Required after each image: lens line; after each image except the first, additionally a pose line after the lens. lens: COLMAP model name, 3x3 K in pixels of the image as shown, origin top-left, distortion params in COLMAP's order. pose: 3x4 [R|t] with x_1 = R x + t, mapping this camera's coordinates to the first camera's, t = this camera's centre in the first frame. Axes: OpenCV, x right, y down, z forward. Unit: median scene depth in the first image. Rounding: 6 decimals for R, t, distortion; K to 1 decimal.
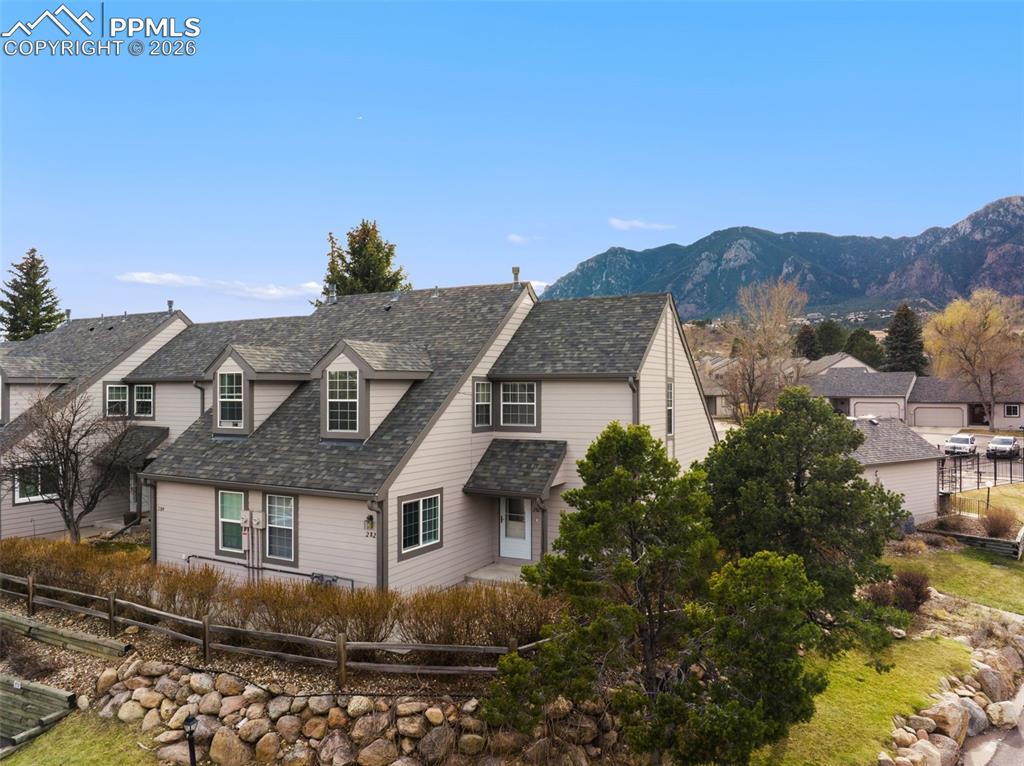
lens RADIAL K [[747.2, 0, 513.0], [0, 747.2, 383.5], [0, 0, 1]] dist [-0.041265, 0.003532]
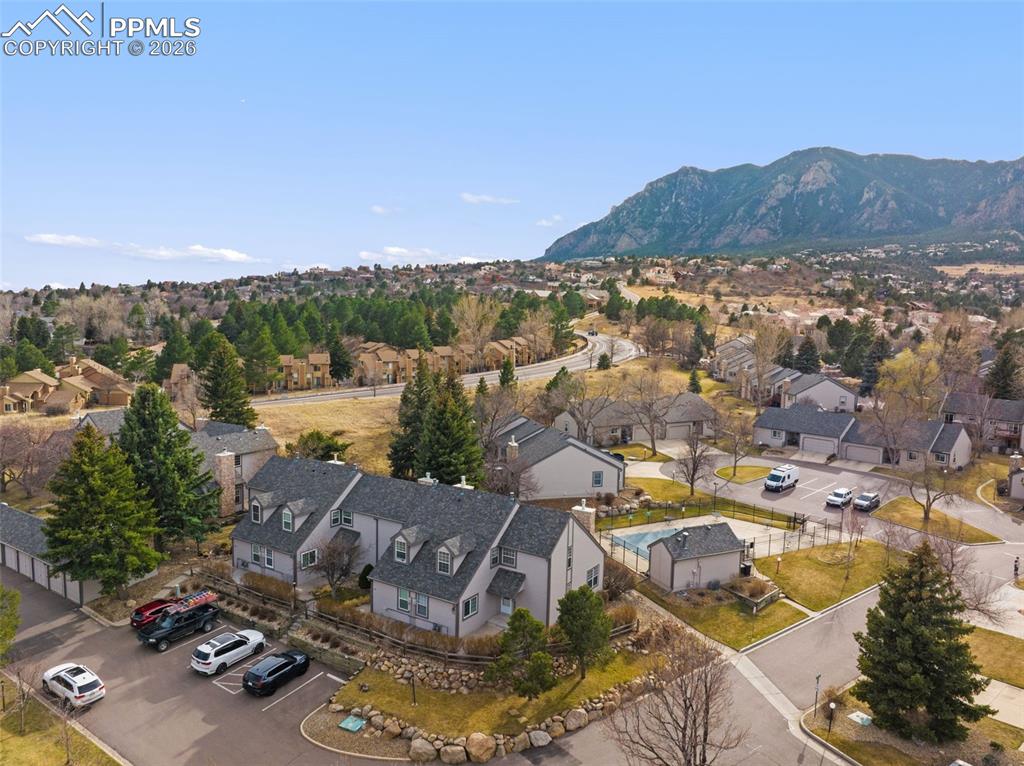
lens RADIAL K [[747.2, 0, 509.0], [0, 747.2, 385.7], [0, 0, 1]] dist [-0.041265, 0.003532]
pose [[0.995810, 0.035429, -0.084300, 0.240353], [-0.026287, 0.993891, 0.107194, -0.983195], [0.087583, -0.104529, 0.990658, -1.765981]]
